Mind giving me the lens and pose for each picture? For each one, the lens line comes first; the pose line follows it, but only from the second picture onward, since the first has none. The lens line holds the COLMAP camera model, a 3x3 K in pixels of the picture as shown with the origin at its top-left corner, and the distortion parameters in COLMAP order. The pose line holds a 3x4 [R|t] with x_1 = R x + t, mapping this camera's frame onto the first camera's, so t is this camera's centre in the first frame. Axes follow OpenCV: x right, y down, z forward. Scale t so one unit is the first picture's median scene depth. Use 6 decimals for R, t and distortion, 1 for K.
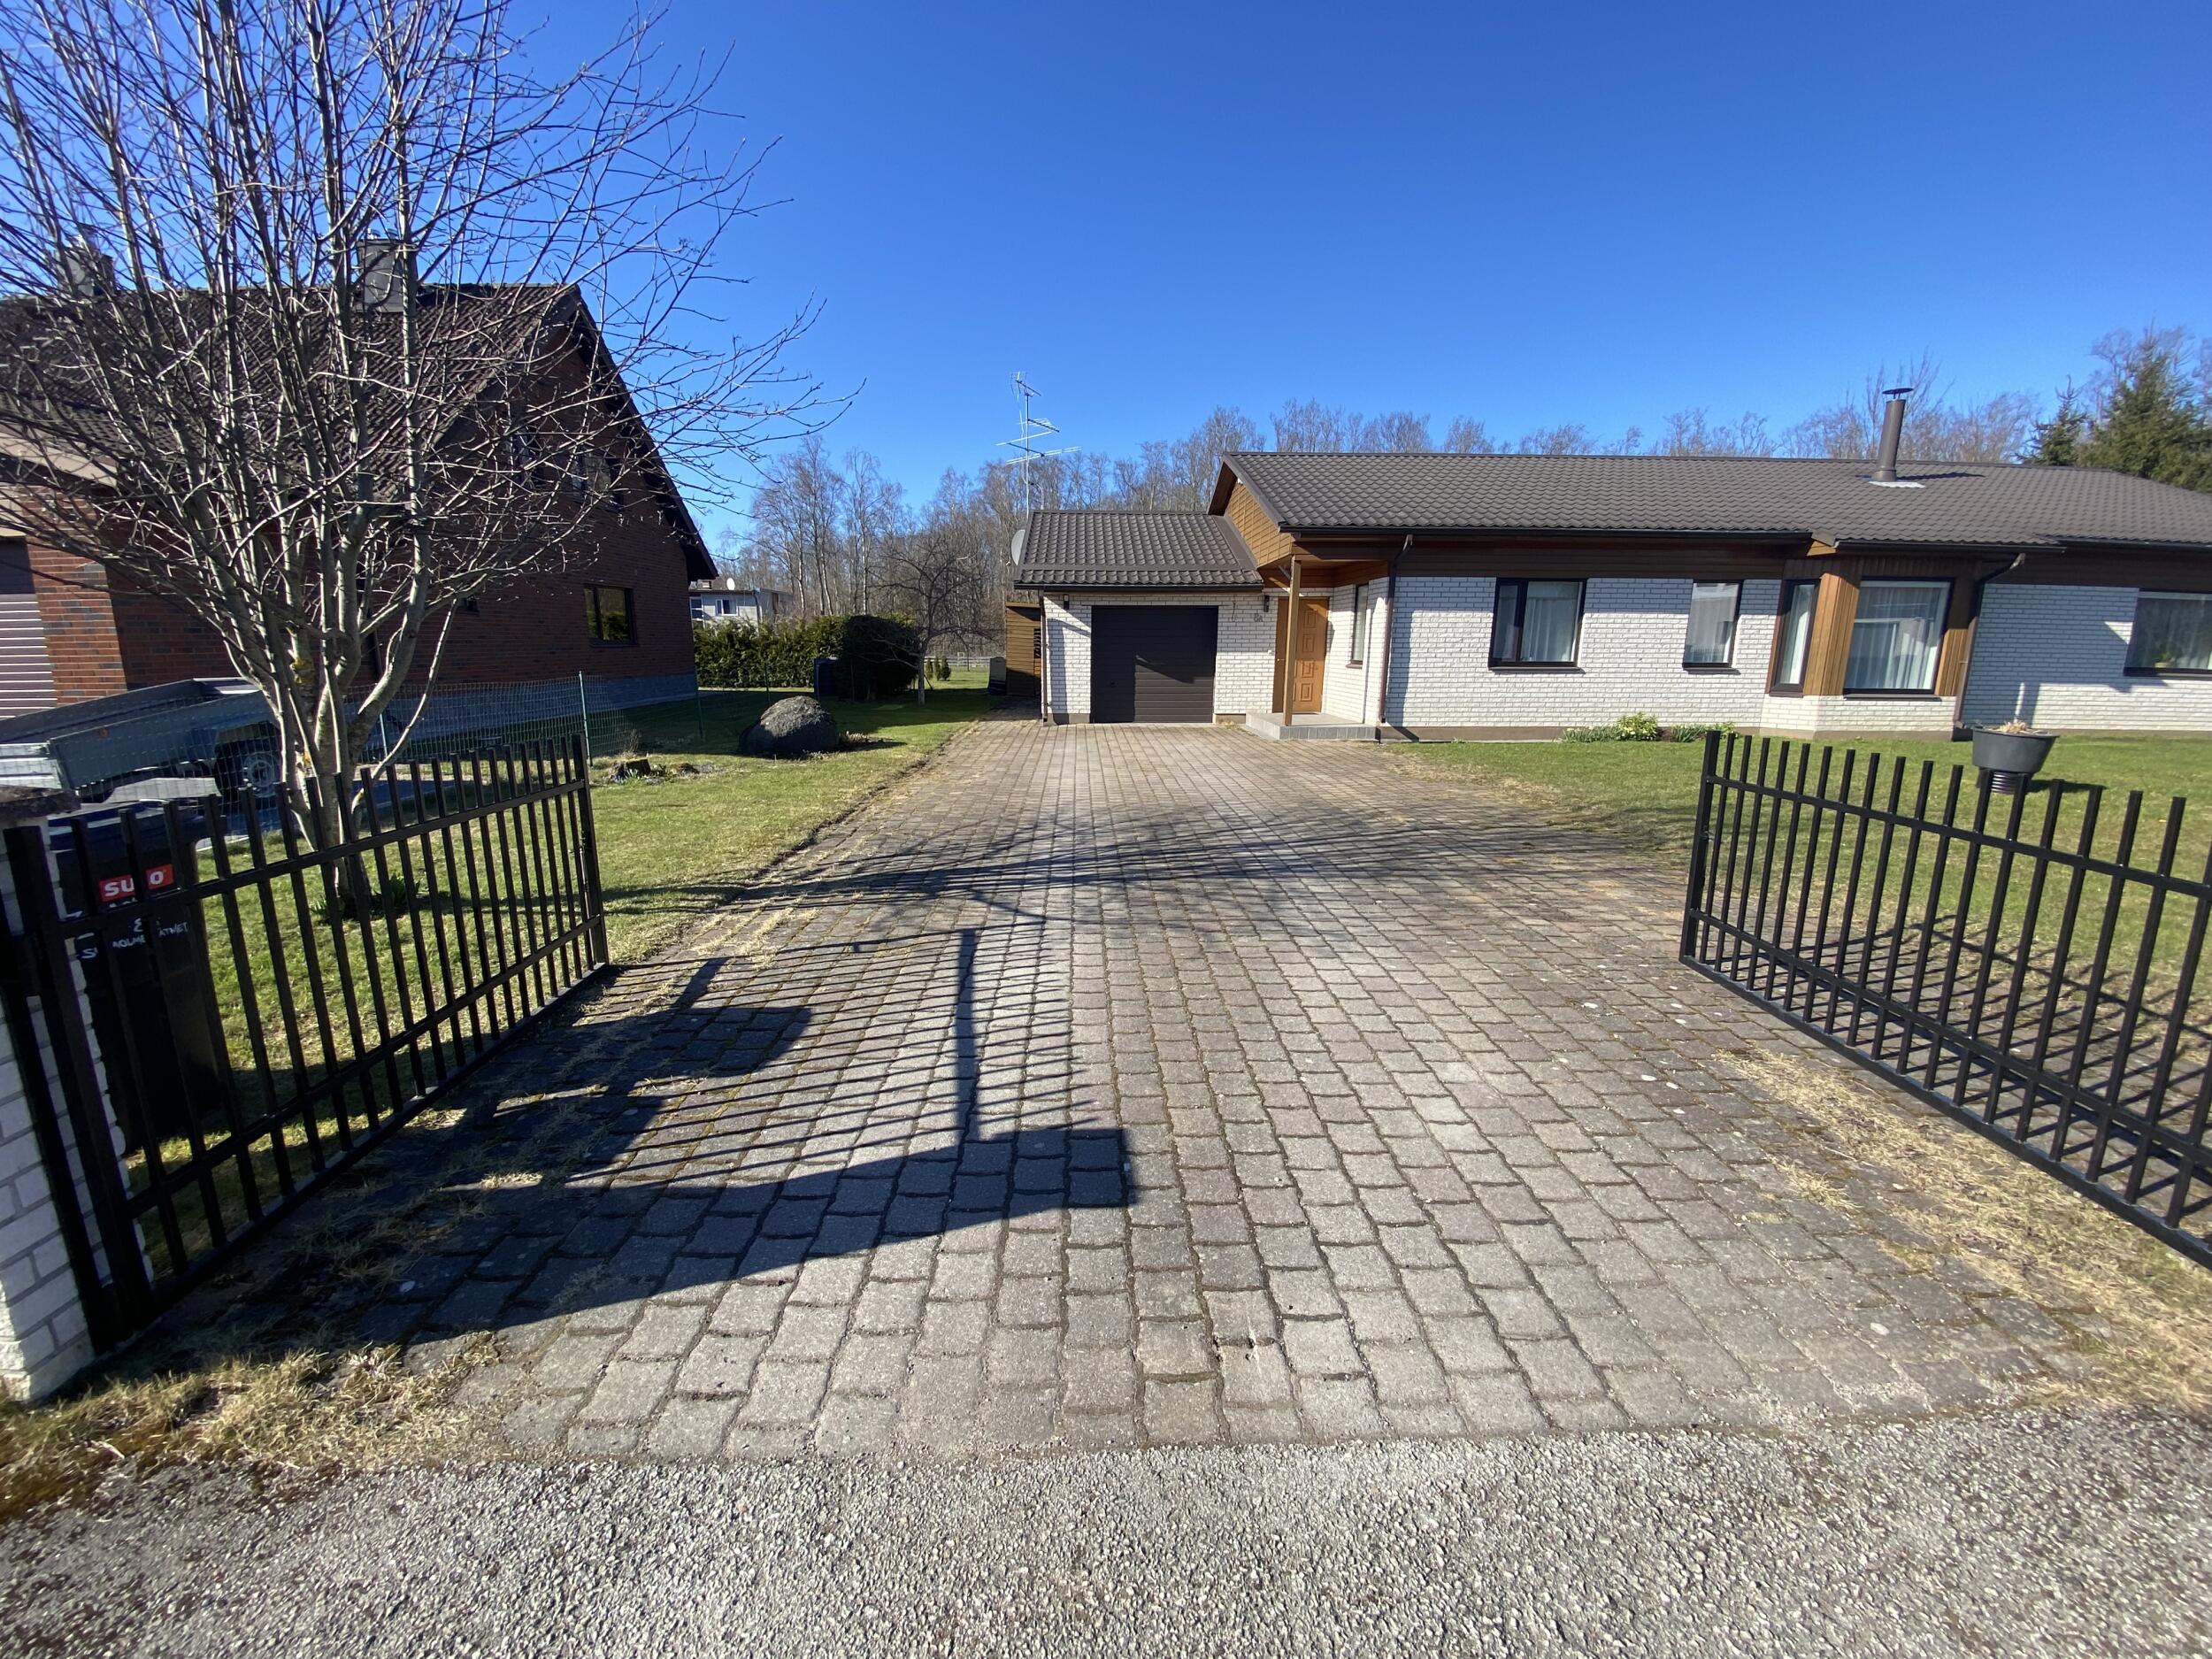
lens RADIAL K [[901.2, 0, 1123.1], [0, 901.2, 846.7], [0, 0, 1]] dist [-0.013968, -0.004986]
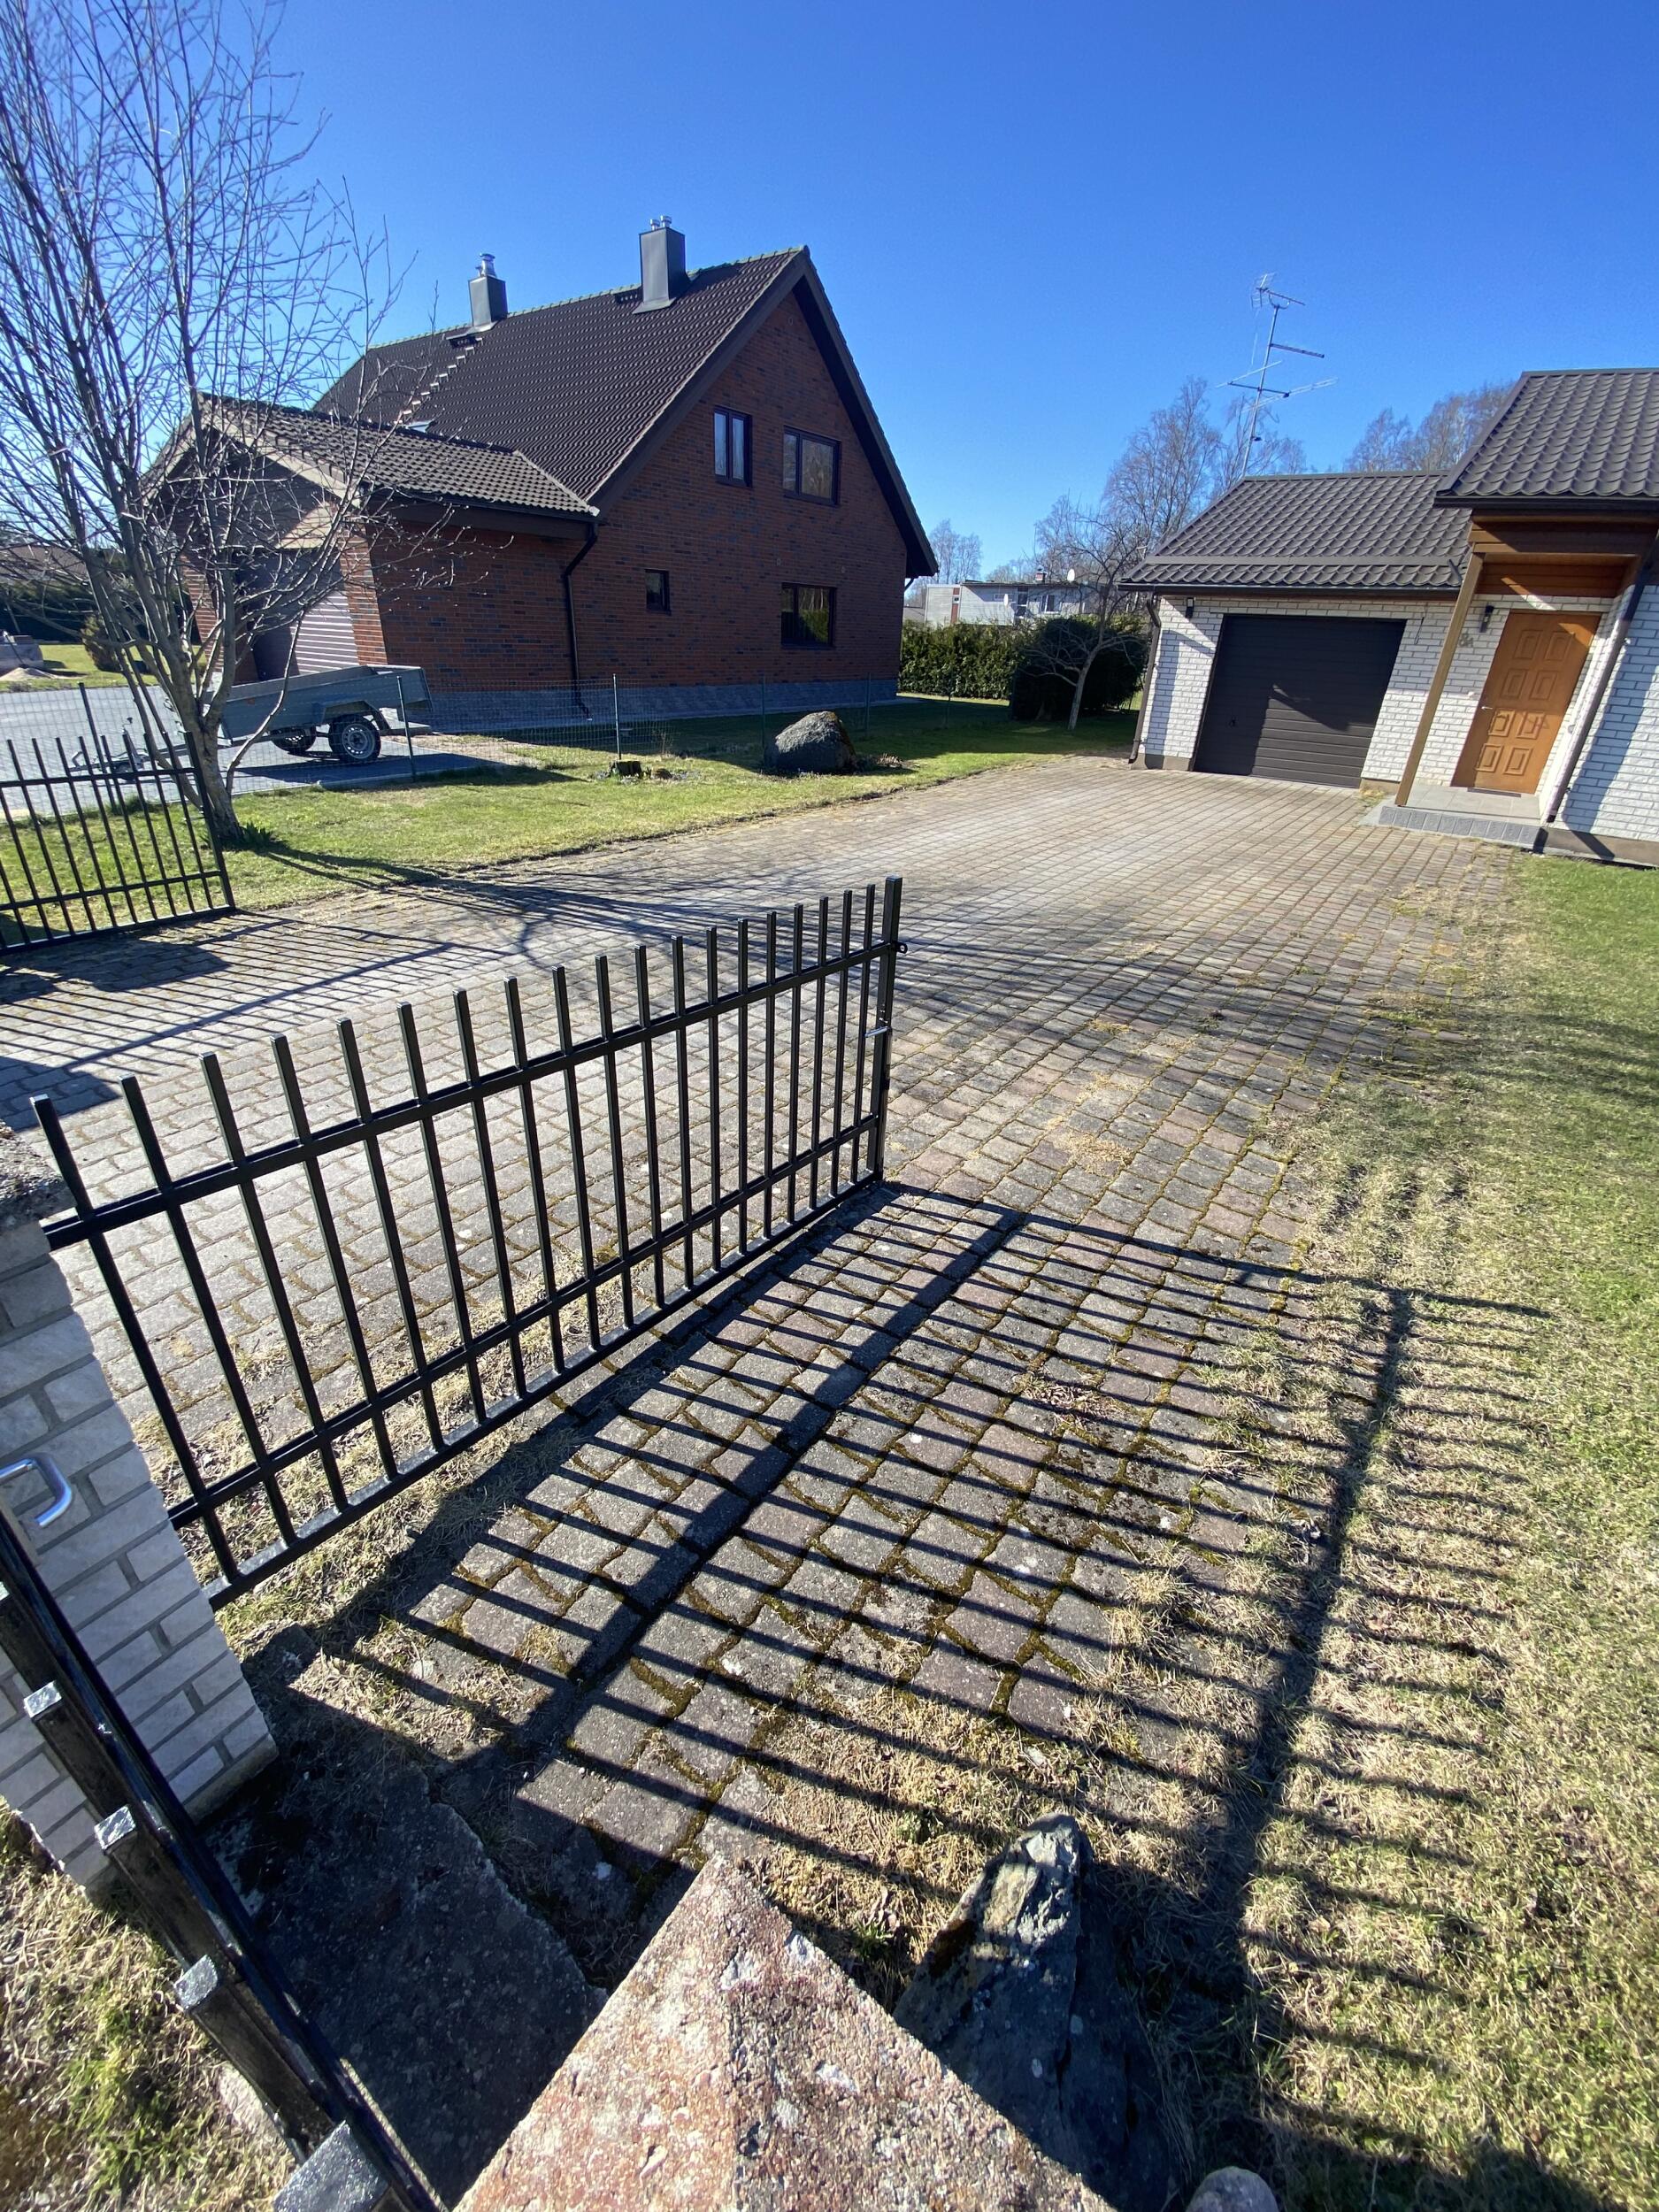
lens RADIAL K [[901.2, 0, 808.5], [0, 901.2, 1111.9], [0, 0, 1]] dist [-0.013968, -0.004986]
pose [[0.765973, 0.325219, -0.554543, 0.304389], [-0.171333, 0.934674, 0.311494, -0.049191], [0.619621, -0.143584, 0.771656, 0.126588]]
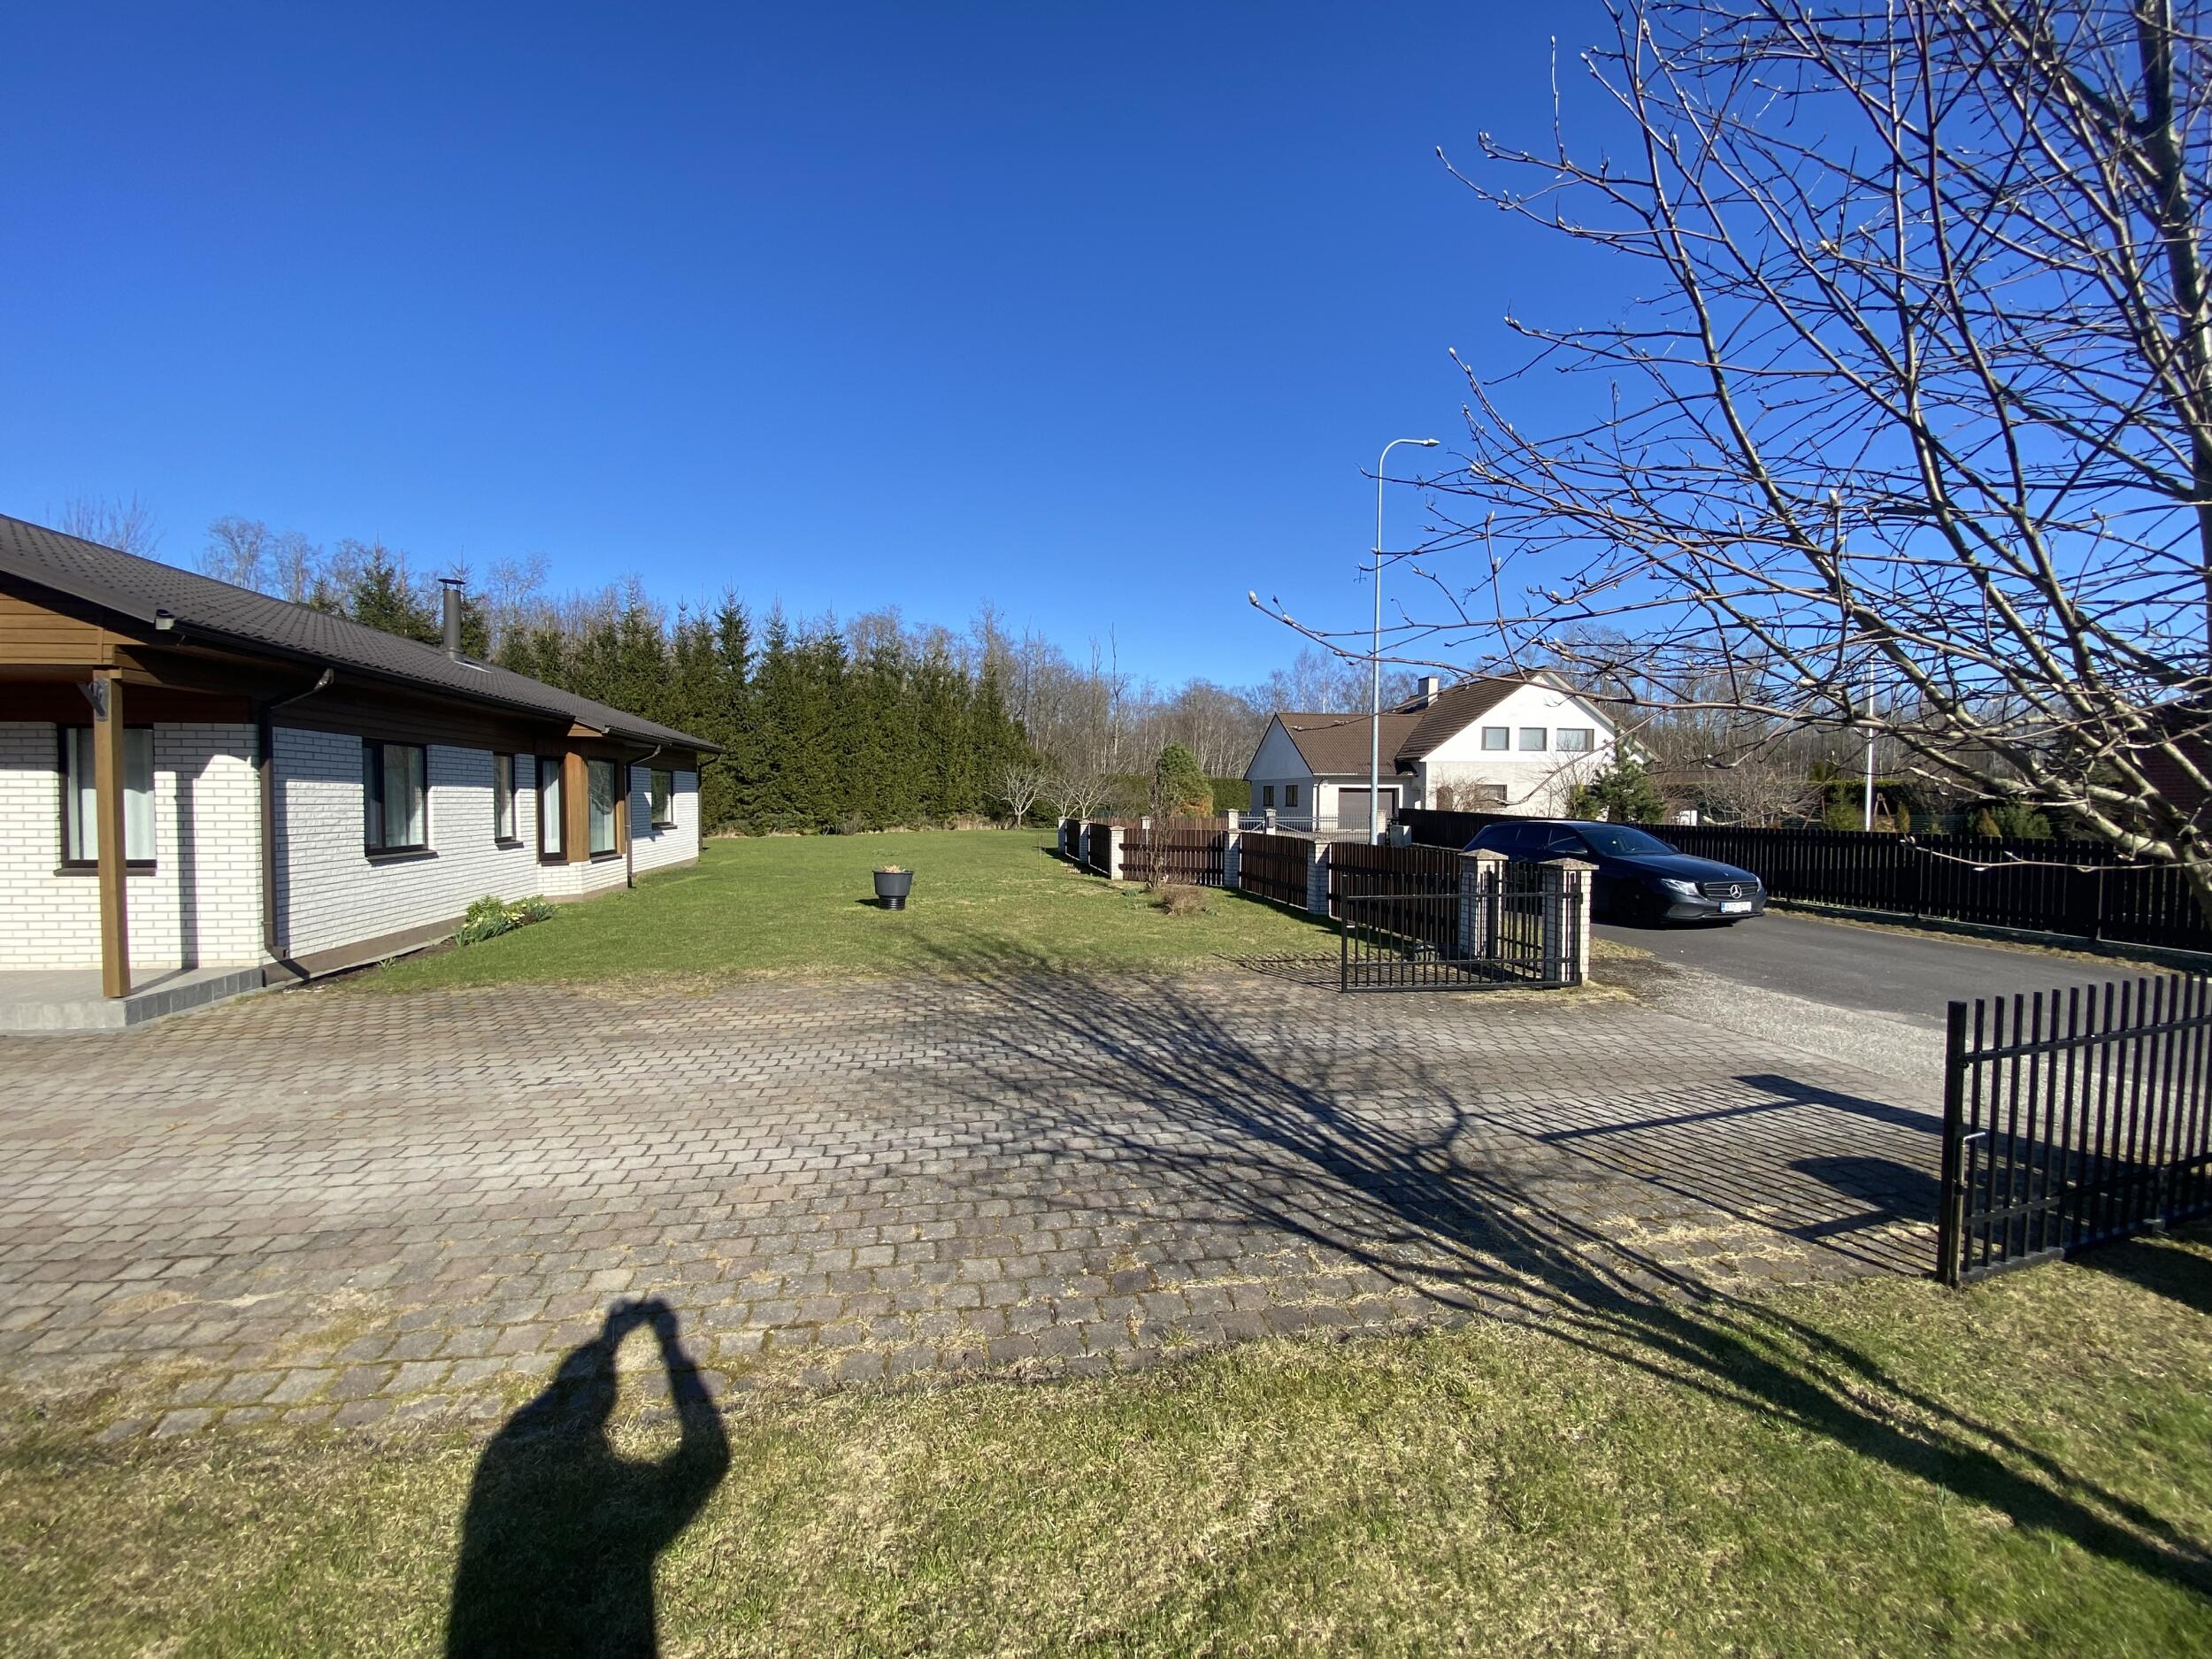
lens RADIAL K [[901.2, 0, 1096.9], [0, 901.2, 834.1], [0, 0, 1]] dist [-0.013968, -0.004986]
pose [[-0.142543, -0.037635, 0.989073, -0.381349], [0.209467, 0.975496, 0.067306, -0.146548], [-0.967370, 0.216773, -0.131167, 0.535201]]
